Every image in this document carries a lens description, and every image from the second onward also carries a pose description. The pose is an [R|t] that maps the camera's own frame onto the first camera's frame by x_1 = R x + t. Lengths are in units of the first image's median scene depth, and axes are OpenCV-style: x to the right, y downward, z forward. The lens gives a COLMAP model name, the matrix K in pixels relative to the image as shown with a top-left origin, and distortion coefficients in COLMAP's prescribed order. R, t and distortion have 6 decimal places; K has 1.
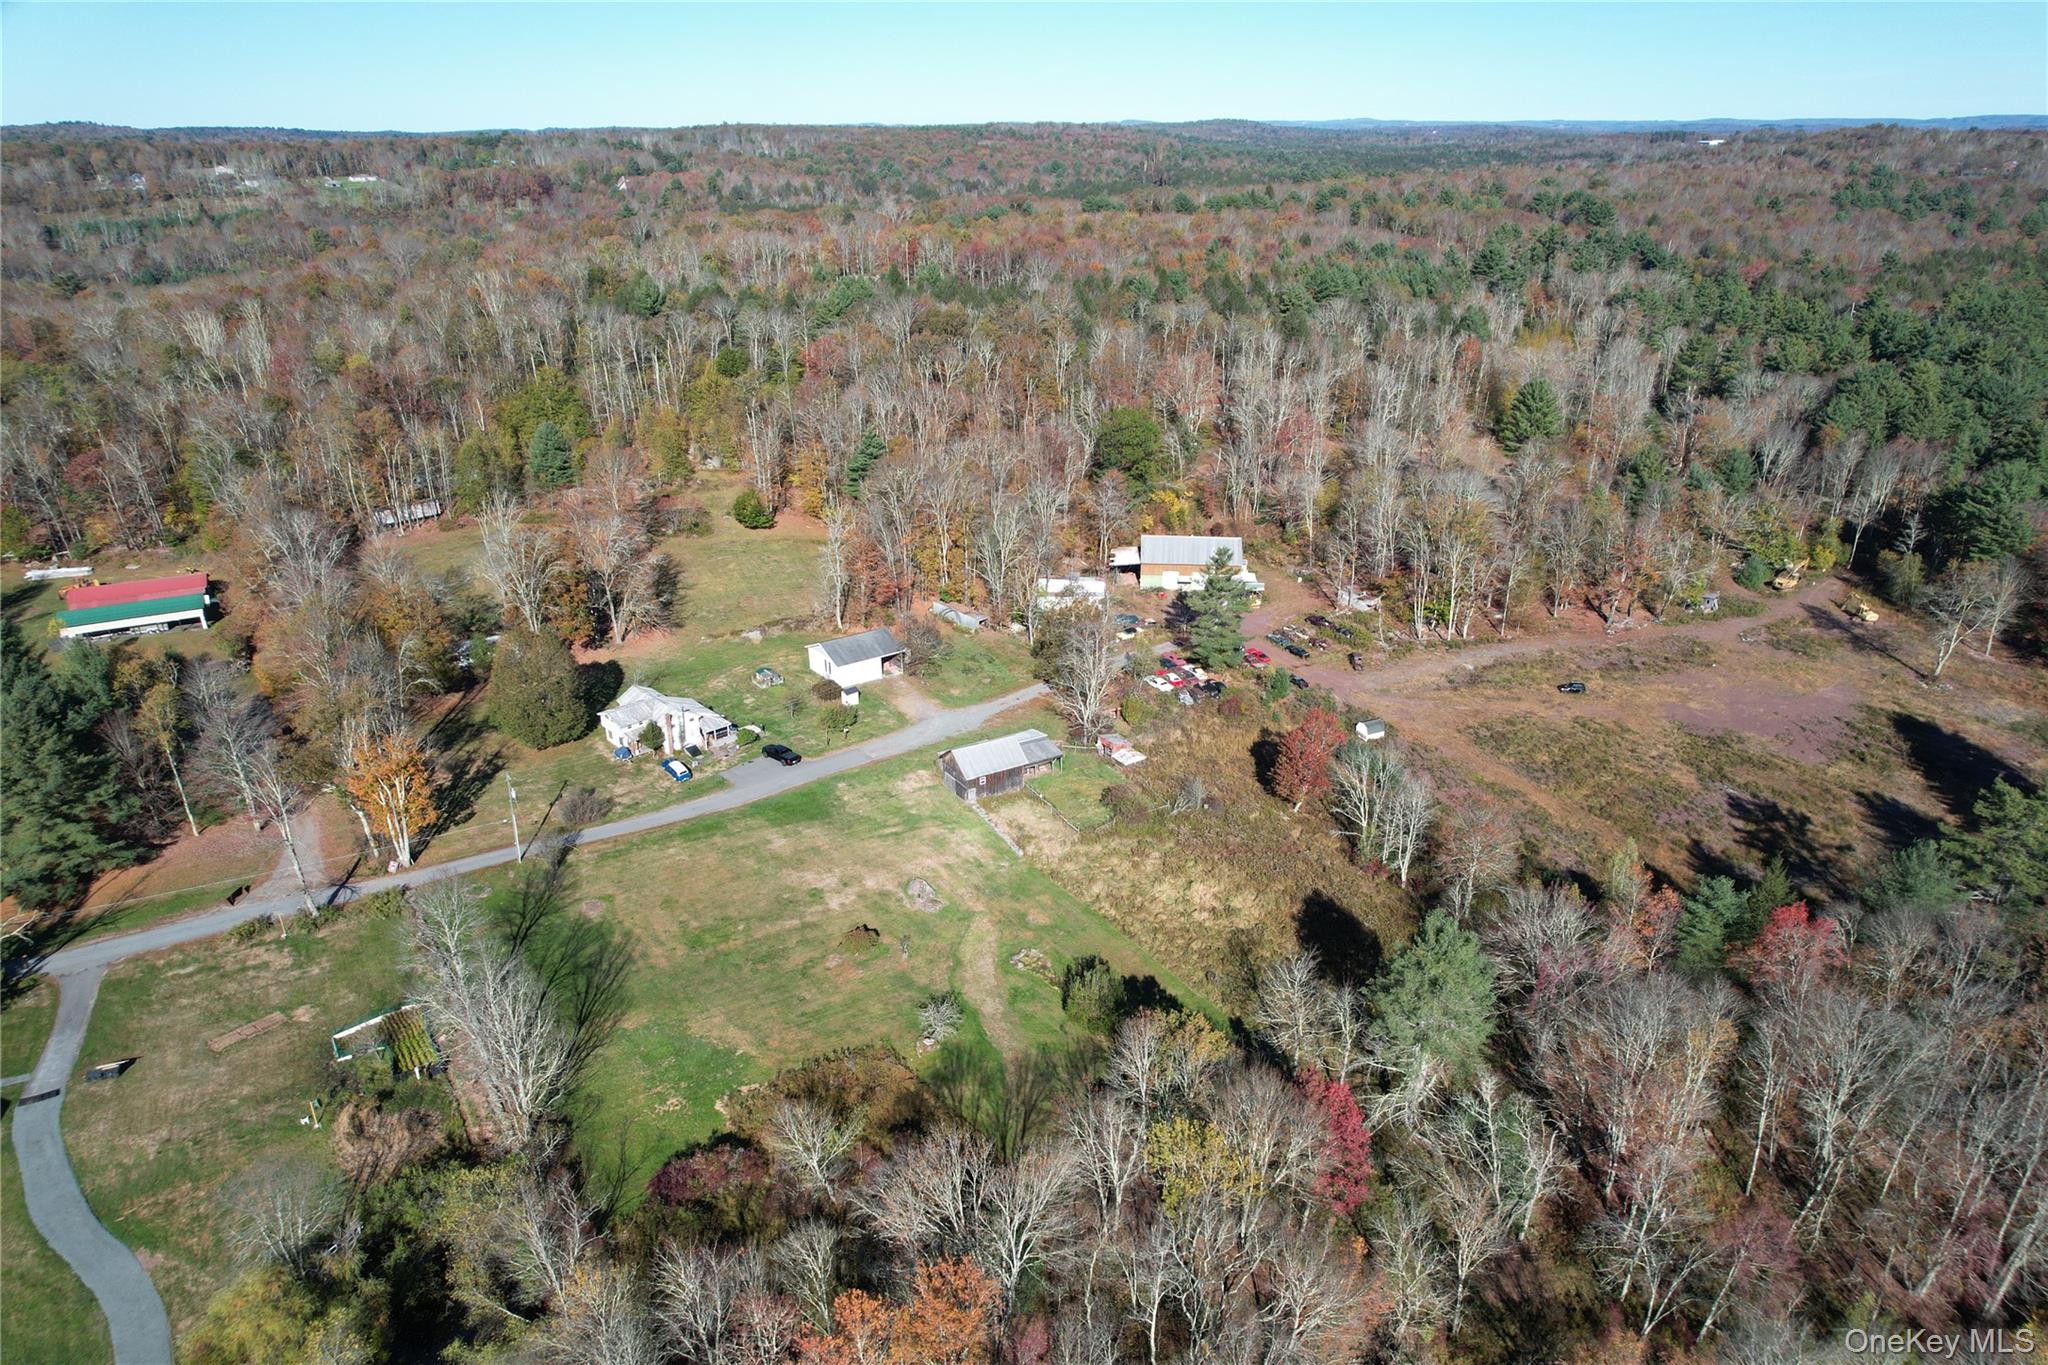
lens RADIAL K [[1301.8, 0, 1023.2], [0, 1301.8, 642.2], [0, 0, 1]] dist [-0.064976, 0.057841]
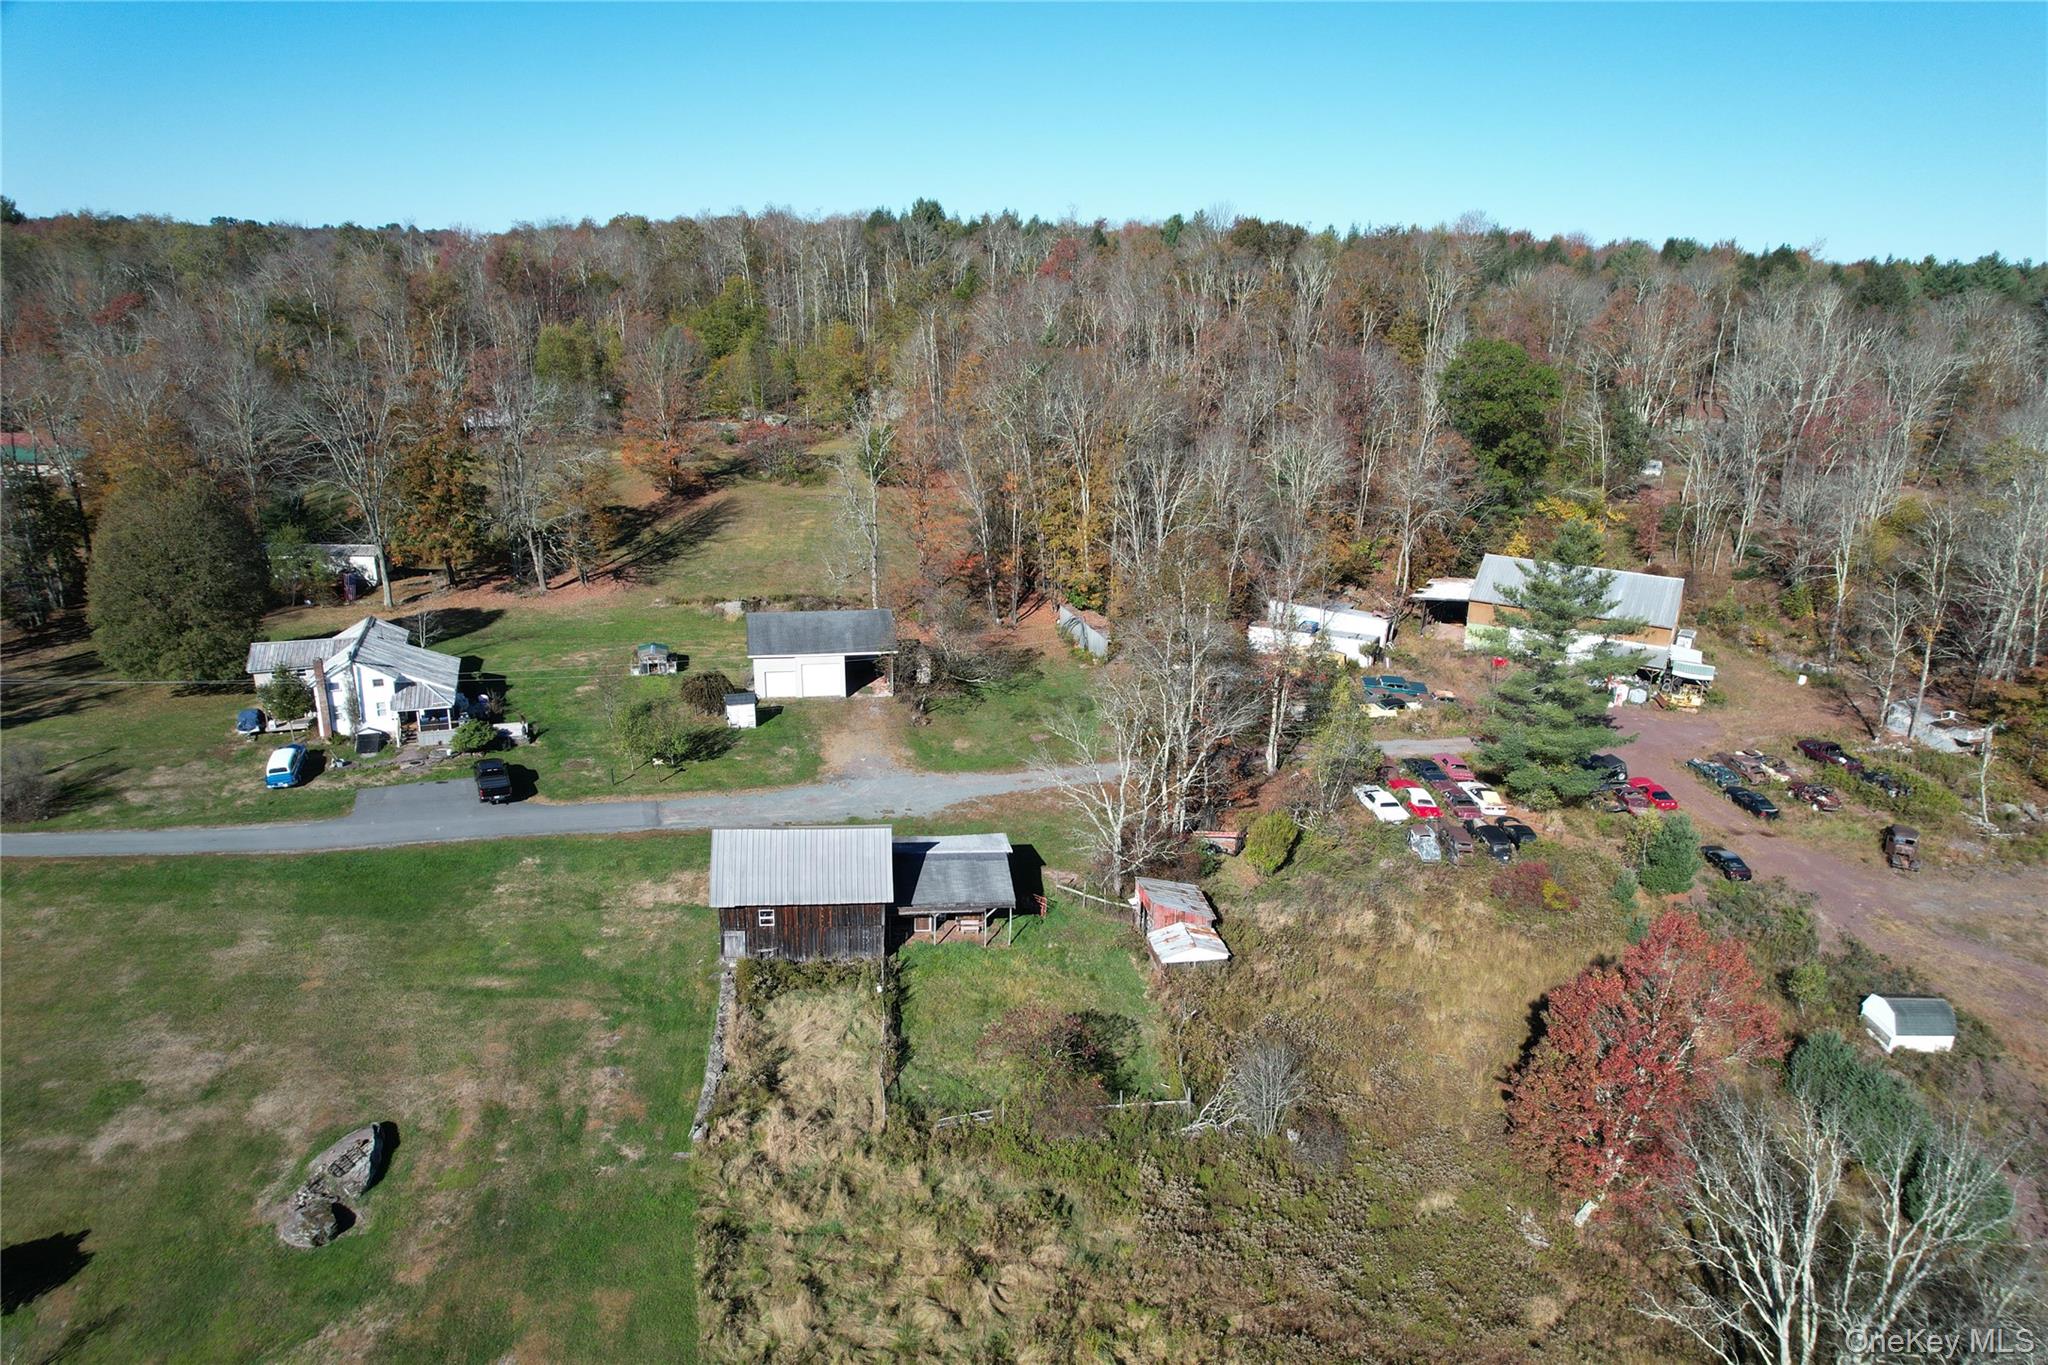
lens RADIAL K [[1301.8, 0, 1023.2], [0, 1301.8, 642.2], [0, 0, 1]] dist [-0.064976, 0.057841]
pose [[0.912248, 0.137014, -0.386045, 0.148822], [-0.175288, 0.982331, -0.065568, 0.026600], [0.370241, 0.127483, 0.920147, 0.507806]]
